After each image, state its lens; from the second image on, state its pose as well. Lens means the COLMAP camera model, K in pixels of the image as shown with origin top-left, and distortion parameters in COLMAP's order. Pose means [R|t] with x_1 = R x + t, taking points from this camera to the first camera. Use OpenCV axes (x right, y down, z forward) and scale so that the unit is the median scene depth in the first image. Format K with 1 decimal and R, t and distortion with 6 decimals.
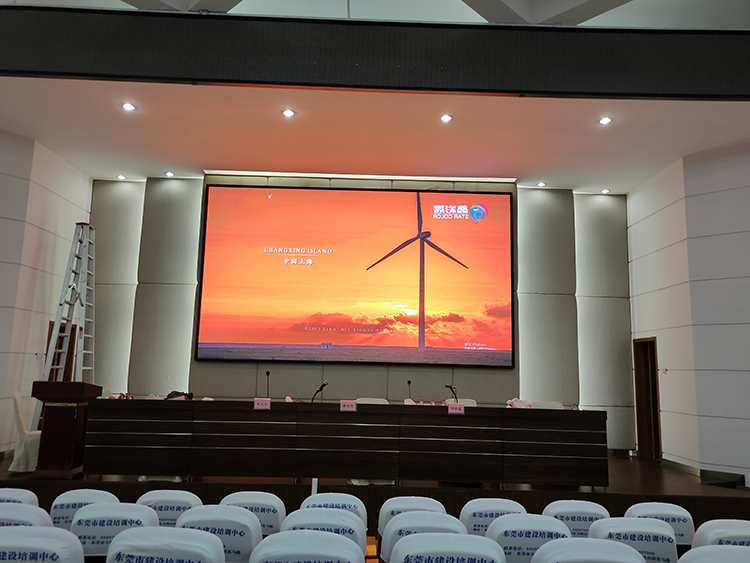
lens RADIAL K [[655.4, 0, 363.4], [0, 655.4, 282.4], [0, 0, 1]] dist [0.061179, -0.059260]
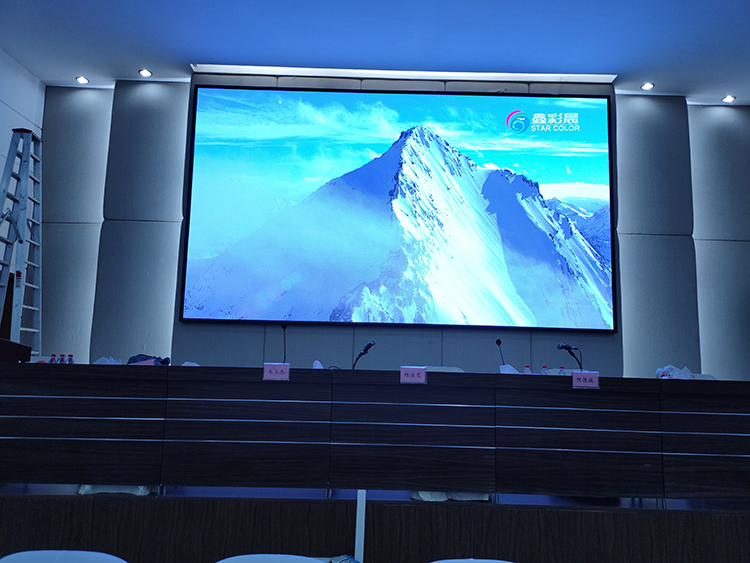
lens RADIAL K [[655.4, 0, 362.2], [0, 655.4, 284.2], [0, 0, 1]] dist [0.061179, -0.059260]
pose [[0.999997, 0.001228, -0.001959, -0.069580], [-0.001198, 0.999889, 0.014870, 0.090462], [0.001977, -0.014867, 0.999888, 0.366783]]
